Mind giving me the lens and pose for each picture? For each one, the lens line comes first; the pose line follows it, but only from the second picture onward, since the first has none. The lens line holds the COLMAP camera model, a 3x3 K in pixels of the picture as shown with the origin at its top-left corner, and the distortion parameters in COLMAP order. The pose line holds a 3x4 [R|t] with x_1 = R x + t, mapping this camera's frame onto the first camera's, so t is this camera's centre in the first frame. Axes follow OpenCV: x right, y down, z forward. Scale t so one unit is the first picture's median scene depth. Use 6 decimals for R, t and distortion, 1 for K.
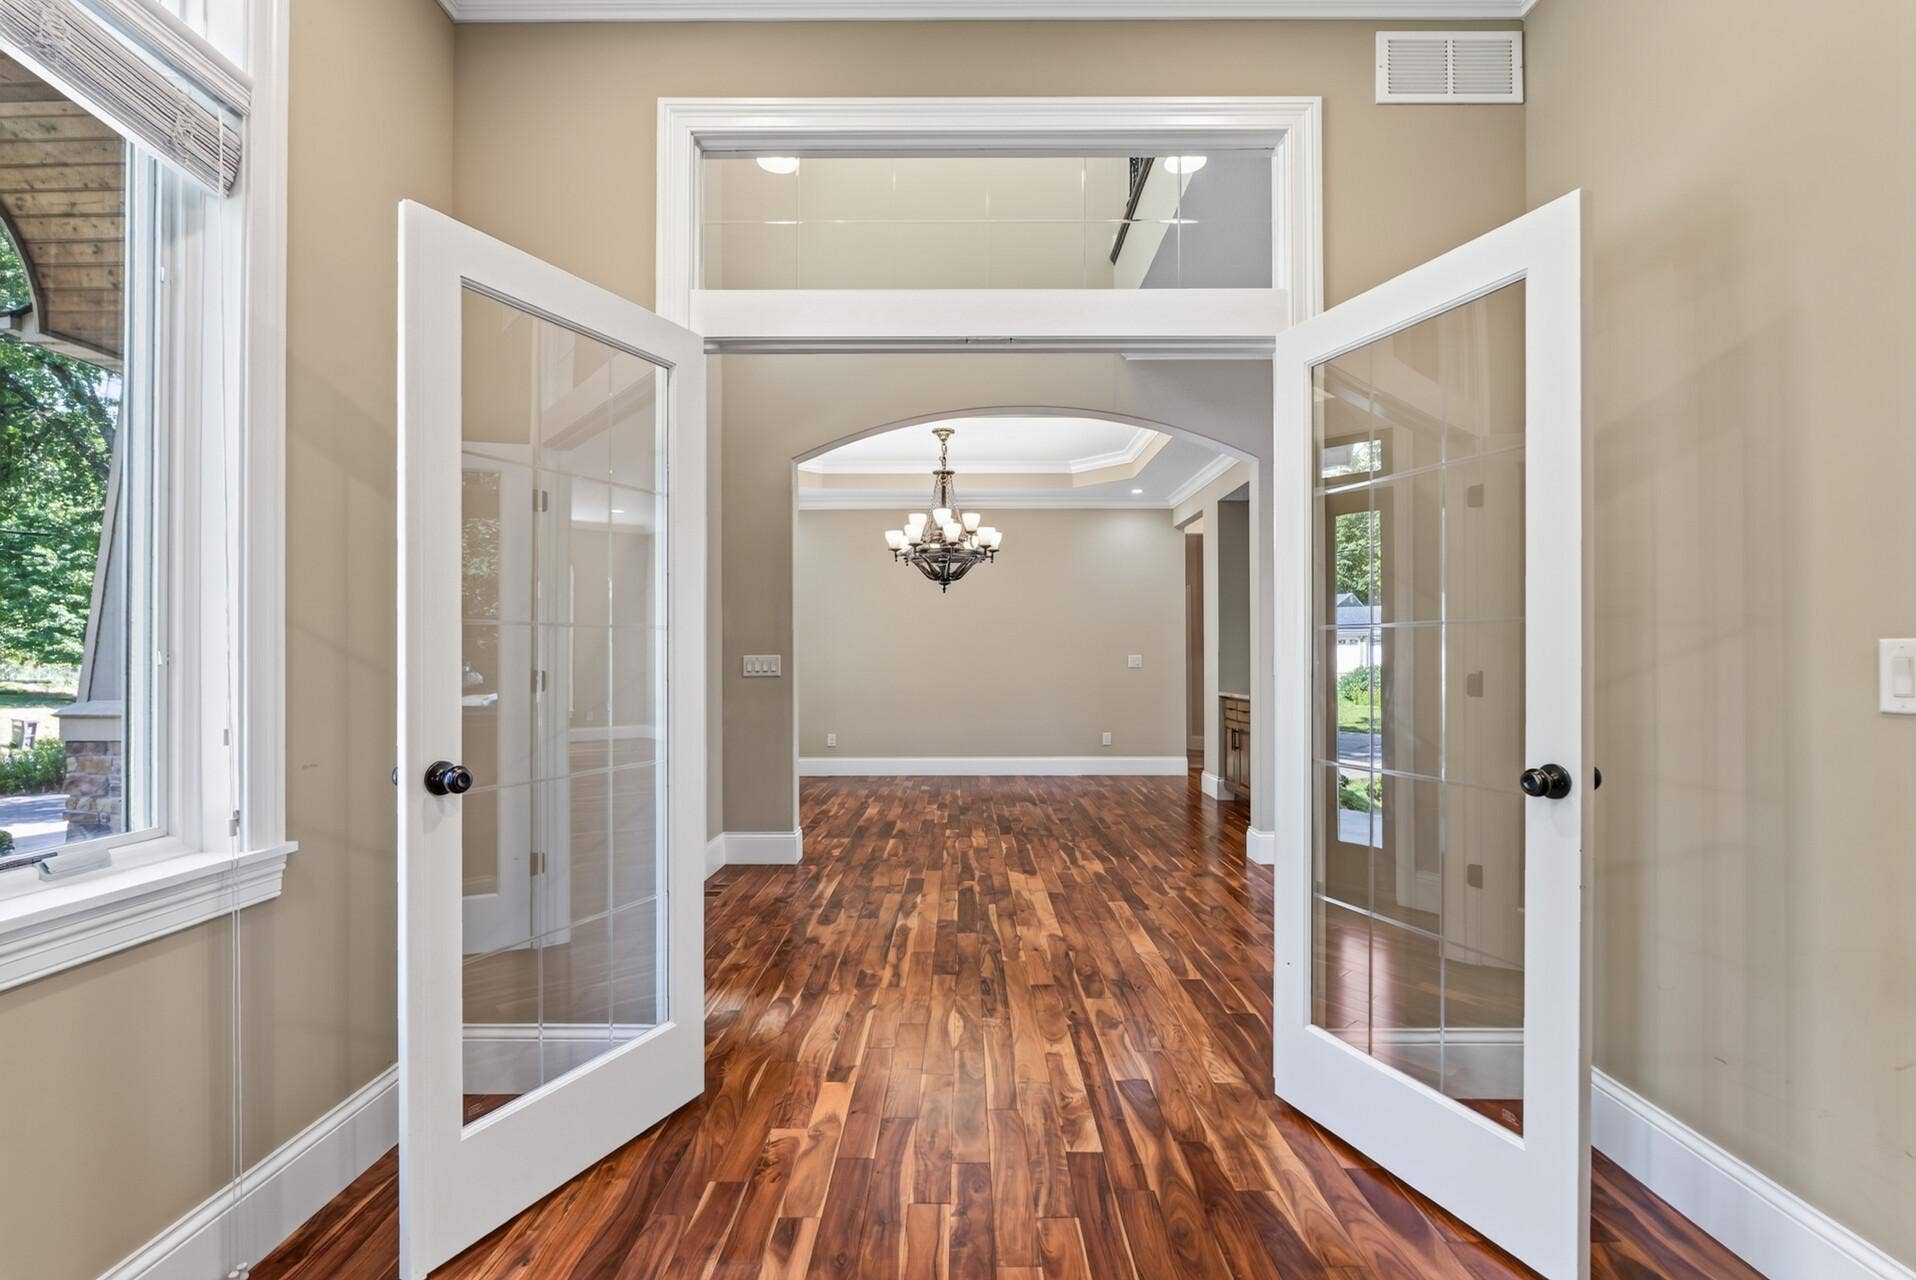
lens RADIAL K [[886.2, 0, 963.6], [0, 886.2, 652.8], [0, 0, 1]] dist [-0.012386, -0.000785]
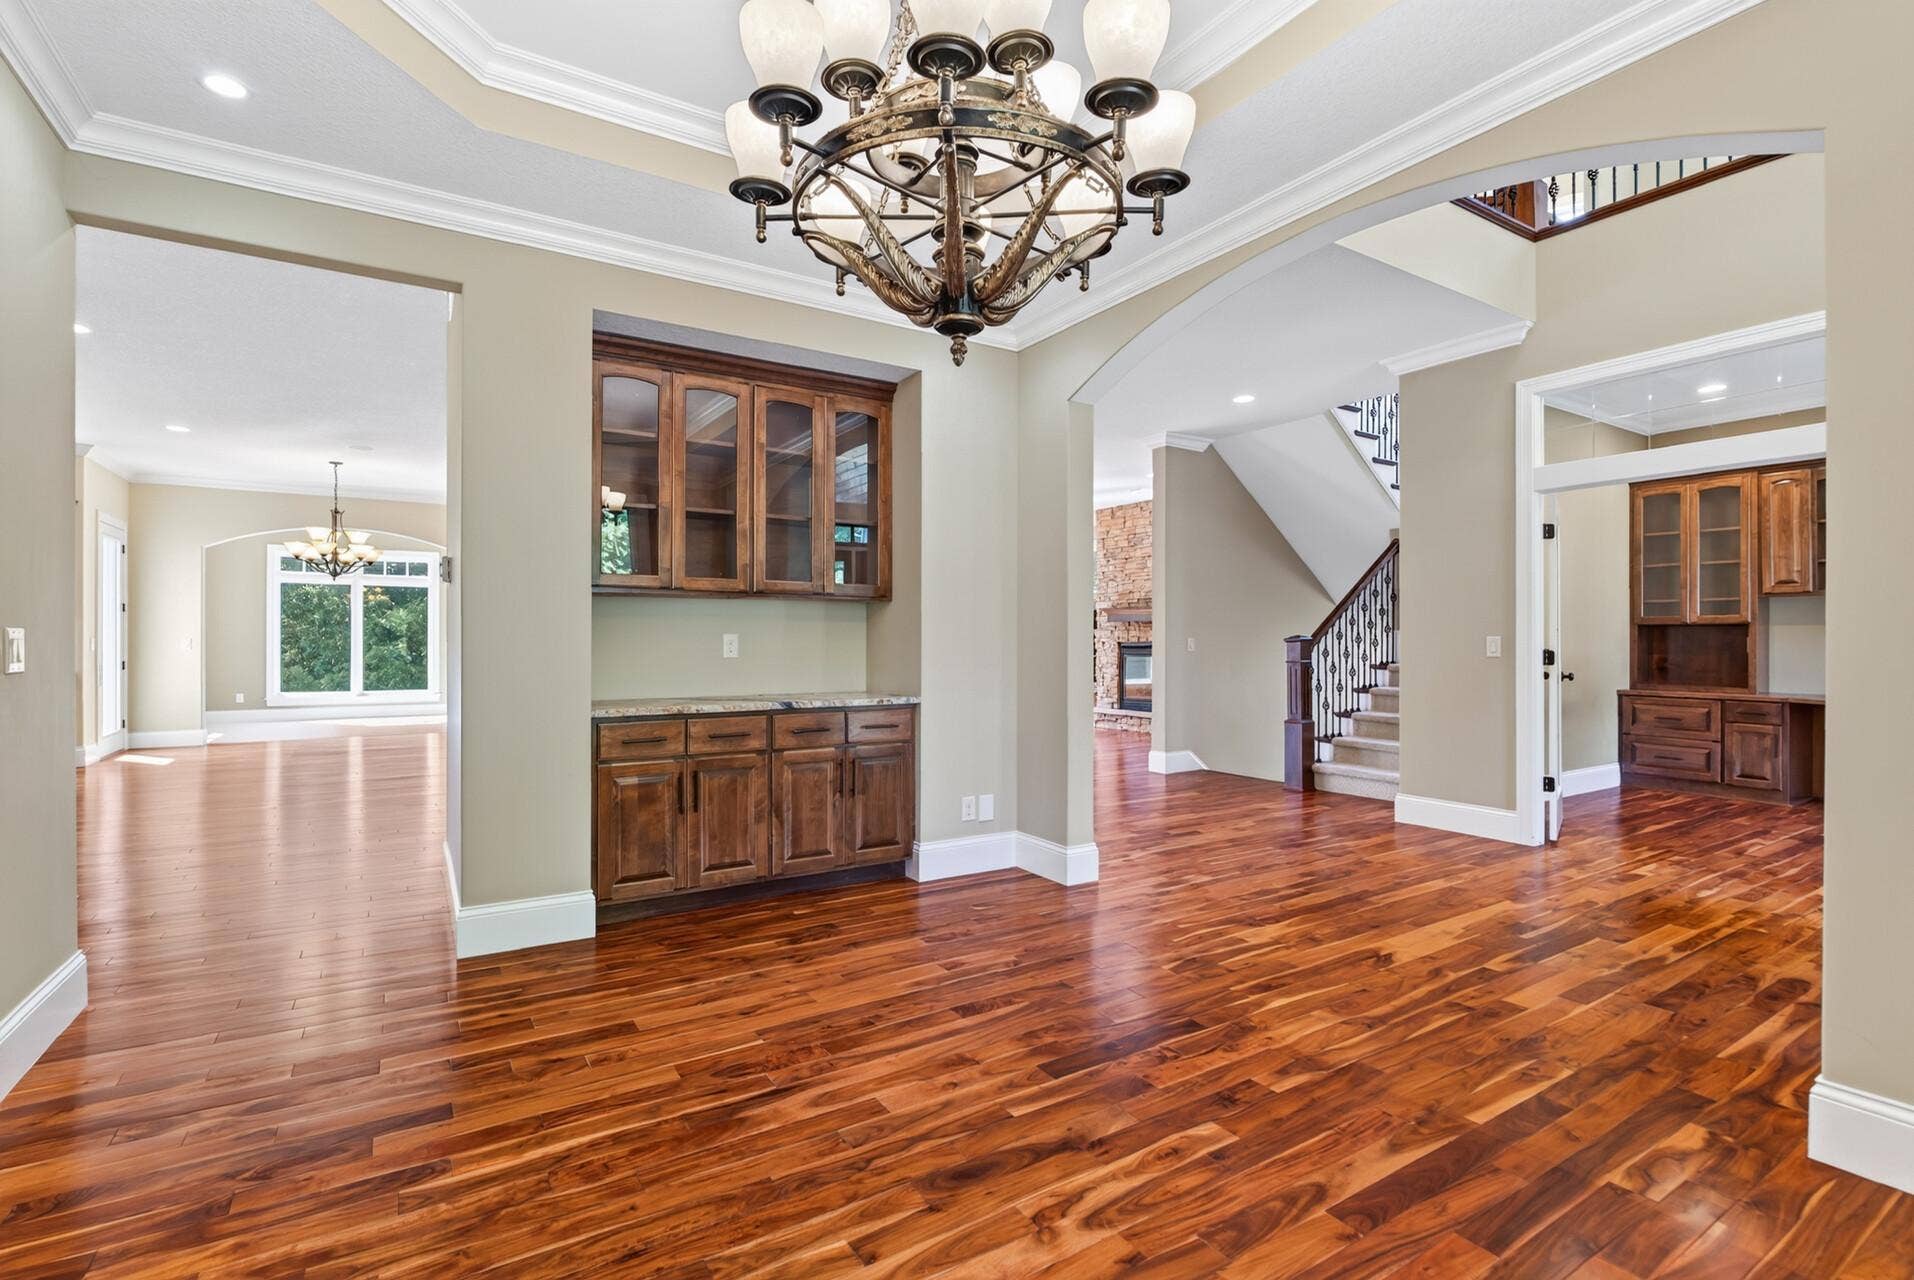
lens RADIAL K [[885.2, 0, 956.8], [0, 885.2, 634.8], [0, 0, 1]] dist [-0.012386, -0.000785]
pose [[-0.538761, 0.006160, 0.842436, -0.298821], [-0.004768, 0.999935, -0.010360, 0.010928], [-0.842445, -0.009598, -0.538696, 1.503580]]
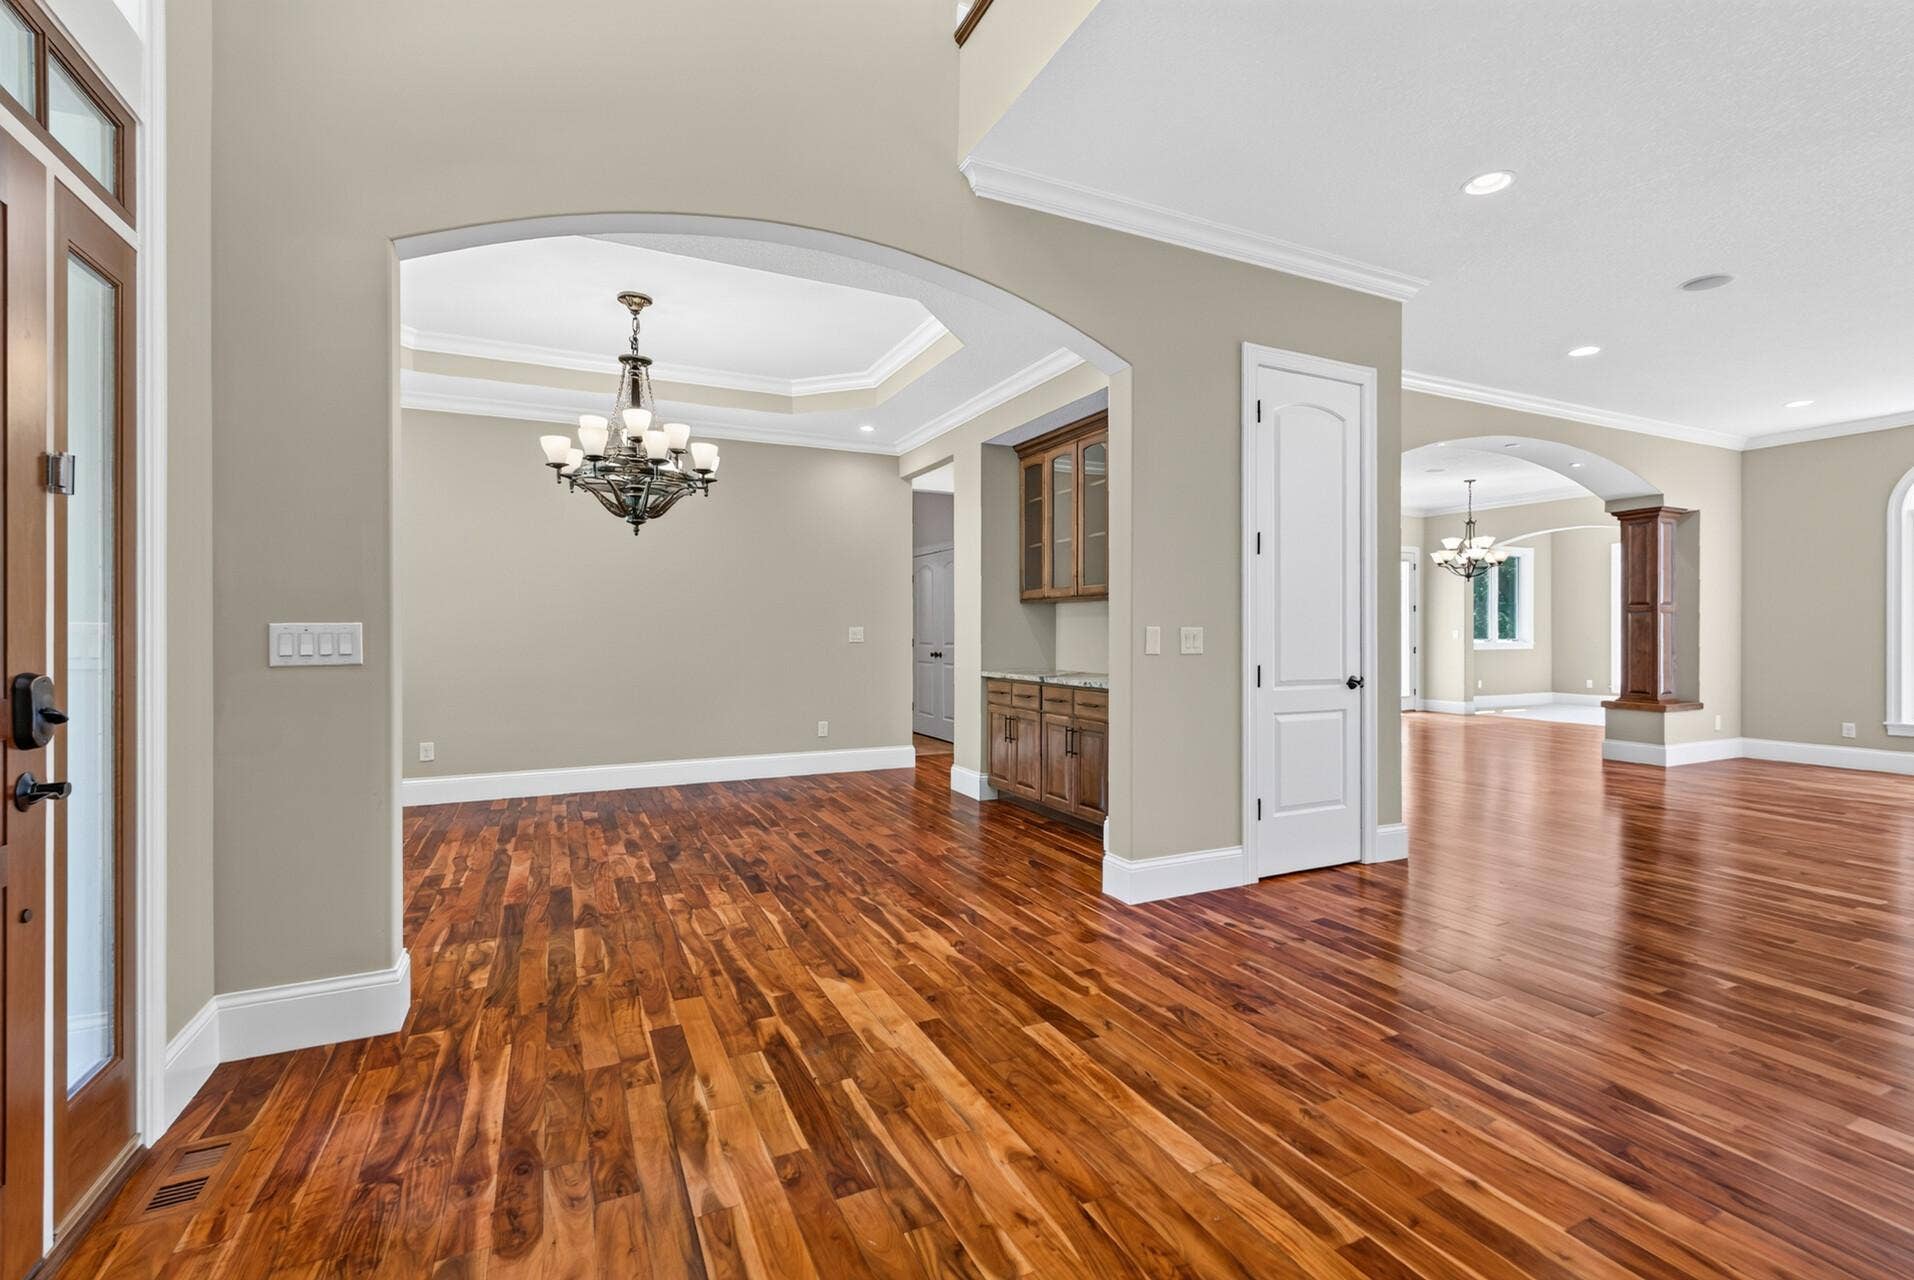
lens RADIAL K [[836.1, 0, 955.8], [0, 836.1, 631.4], [0, 0, 1]] dist [0.007336, -0.000591]
pose [[0.899911, 0.000793, 0.436073, -0.105938], [-0.003389, 0.999981, 0.005175, 0.002829], [-0.436061, -0.006135, 0.899896, 0.401590]]
